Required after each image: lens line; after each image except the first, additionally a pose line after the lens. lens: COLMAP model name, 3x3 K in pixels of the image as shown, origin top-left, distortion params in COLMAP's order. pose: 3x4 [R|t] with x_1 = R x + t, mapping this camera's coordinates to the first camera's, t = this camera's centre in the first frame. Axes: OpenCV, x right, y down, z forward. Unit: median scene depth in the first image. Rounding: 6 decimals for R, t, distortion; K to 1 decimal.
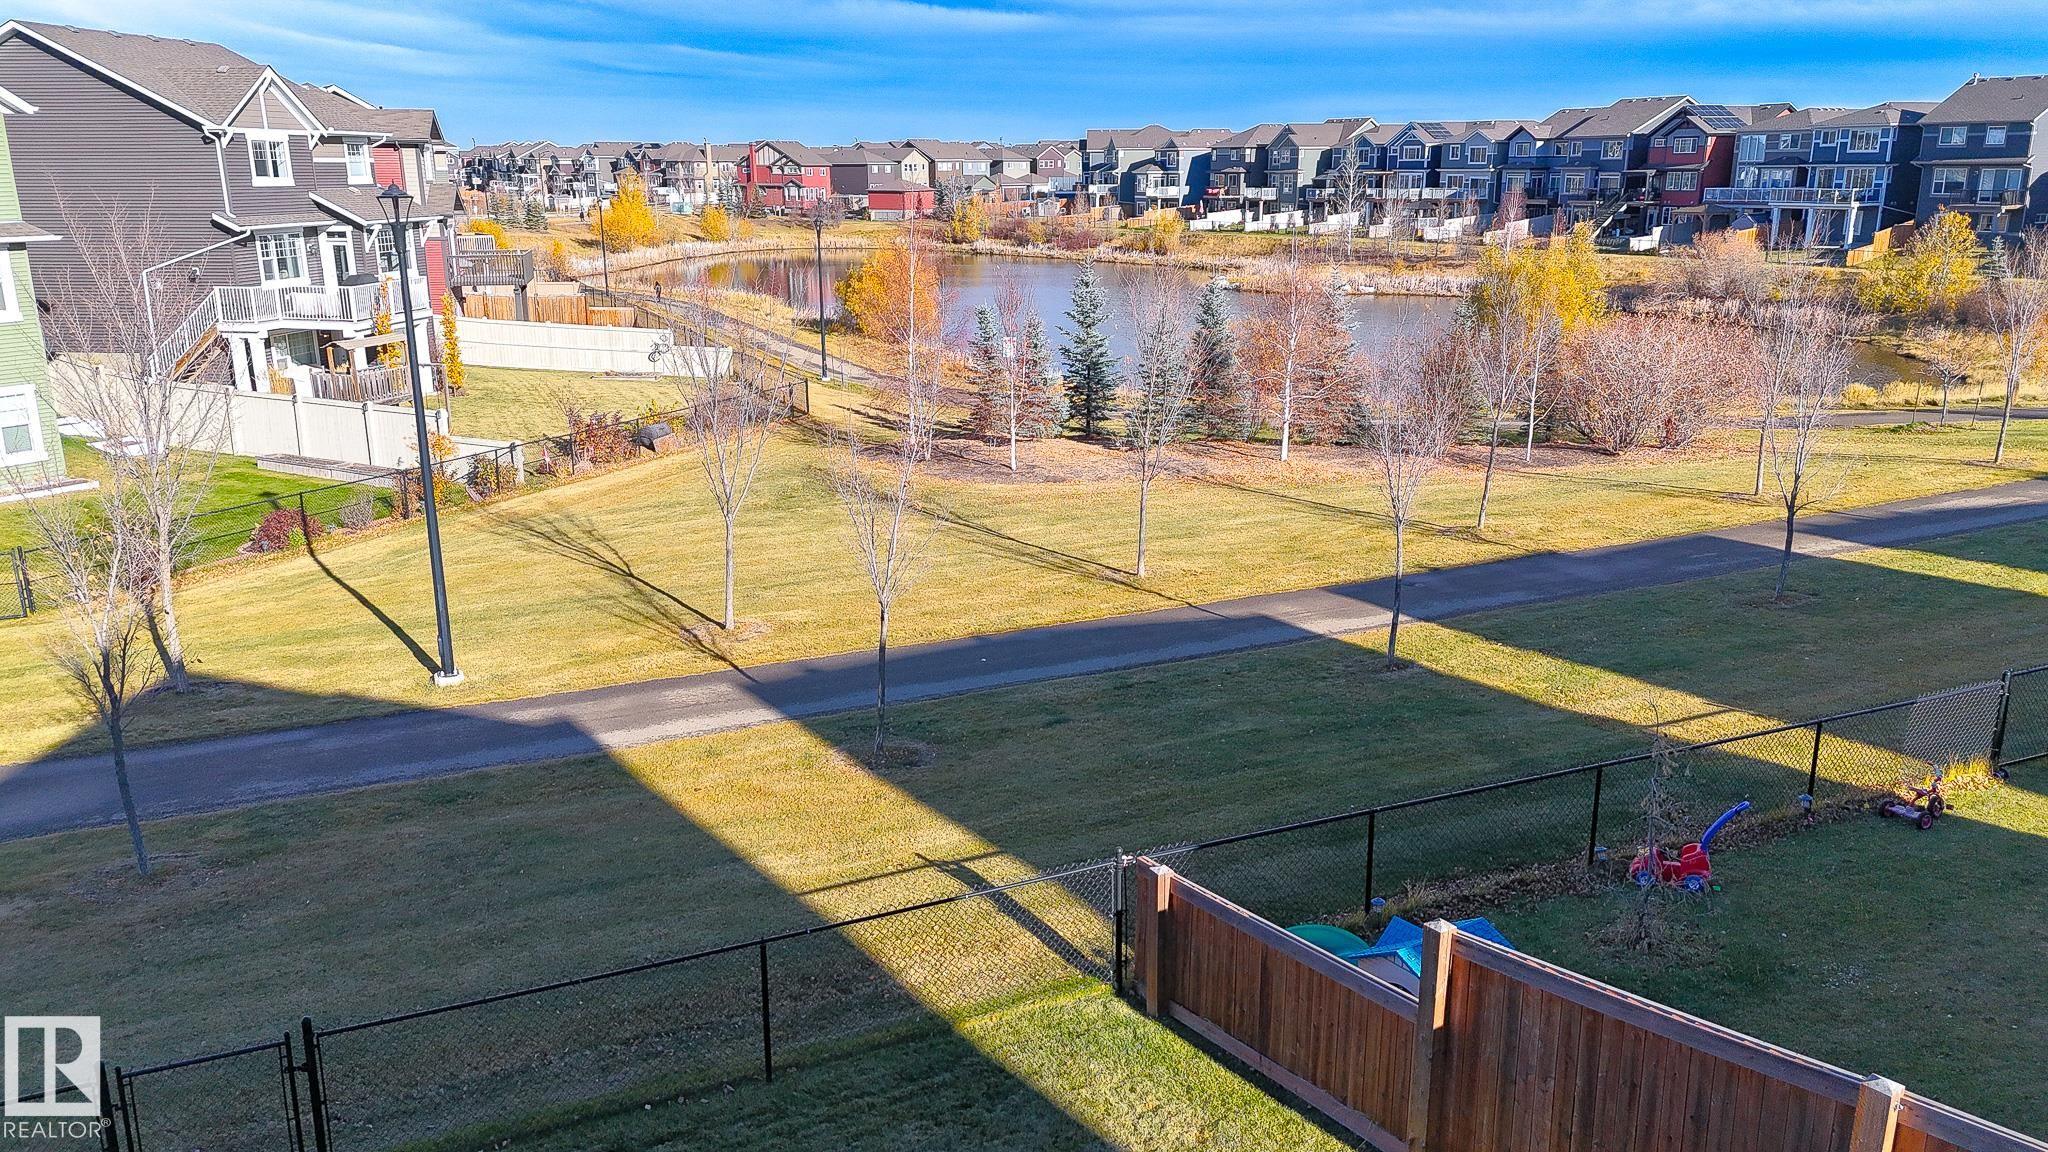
lens RADIAL K [[1496.8, 0, 1024.0], [0, 1496.8, 576.0], [0, 0, 1]] dist [0.082621, -0.076278]
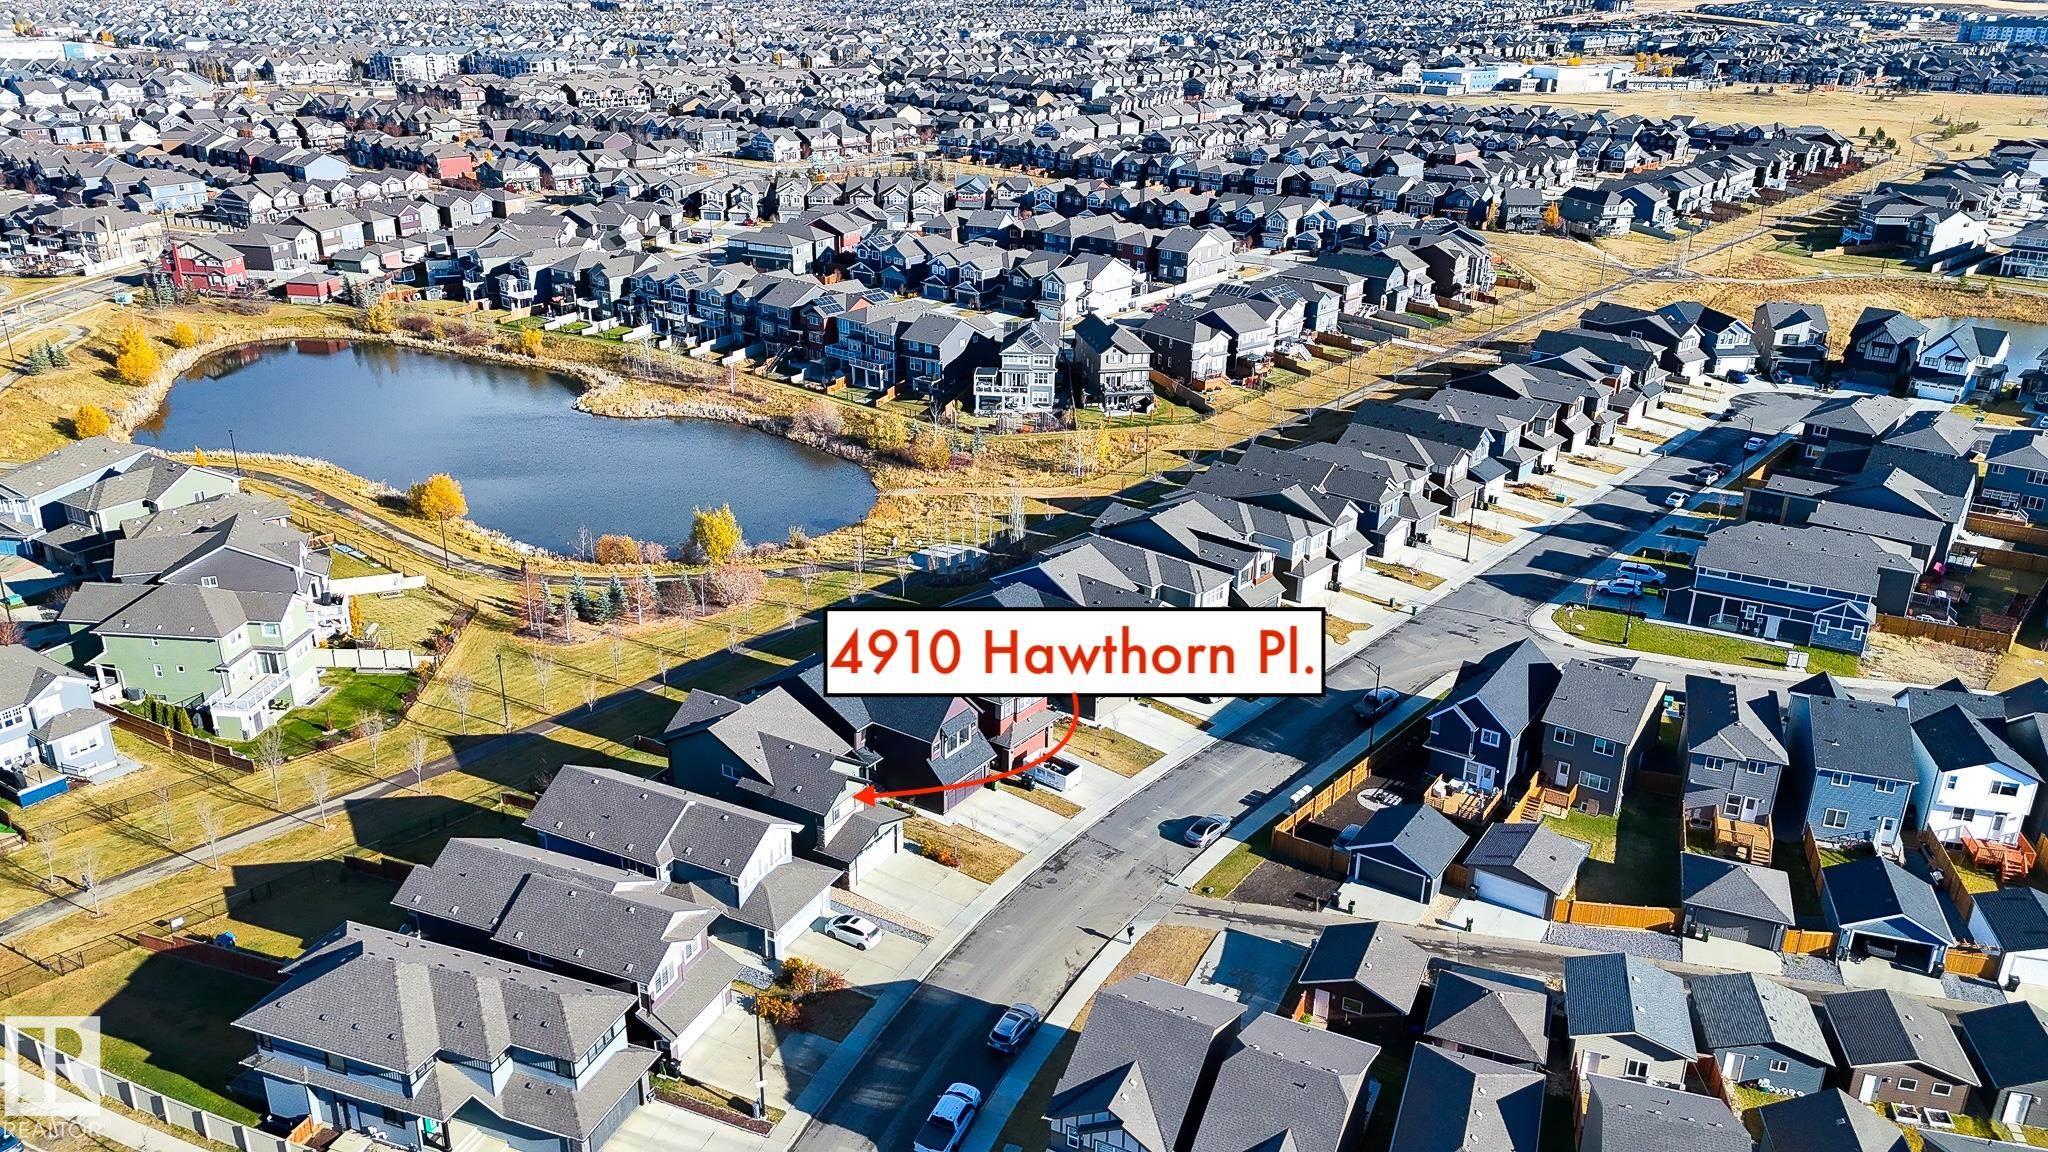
lens RADIAL K [[1496.8, 0, 1024.0], [0, 1496.8, 576.0], [0, 0, 1]] dist [0.082621, -0.076278]
pose [[0.902960, -0.143770, 0.404961, -0.114972], [0.091529, 0.985094, 0.145643, -0.158552], [-0.419864, -0.094444, 0.902660, -0.663941]]
